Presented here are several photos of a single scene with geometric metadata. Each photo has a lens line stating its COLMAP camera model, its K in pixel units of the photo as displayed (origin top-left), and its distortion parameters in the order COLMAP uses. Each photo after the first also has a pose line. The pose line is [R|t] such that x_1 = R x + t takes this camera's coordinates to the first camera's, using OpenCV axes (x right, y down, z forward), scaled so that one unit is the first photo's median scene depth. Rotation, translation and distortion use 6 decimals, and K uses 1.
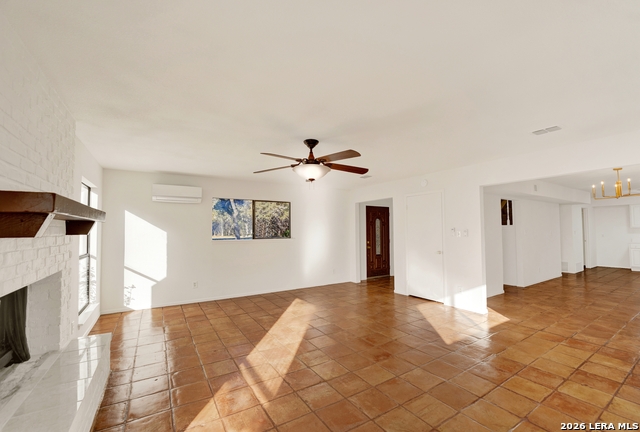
lens RADIAL K [[275.2, 0, 320.0], [0, 275.2, 216.0], [0, 0, 1]] dist [-0.002688, -0.000339]
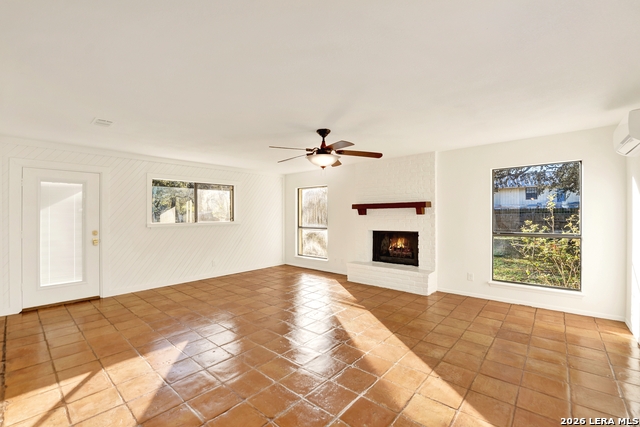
lens RADIAL K [[272.7, 0, 320.0], [0, 272.7, 213.5], [0, 0, 1]] dist [-0.000195, -0.000257]
pose [[-0.950064, 0.009435, -0.311913, 0.304533], [0.027721, 0.998143, -0.054244, 0.101999], [0.310822, -0.060182, -0.948561, 1.916588]]
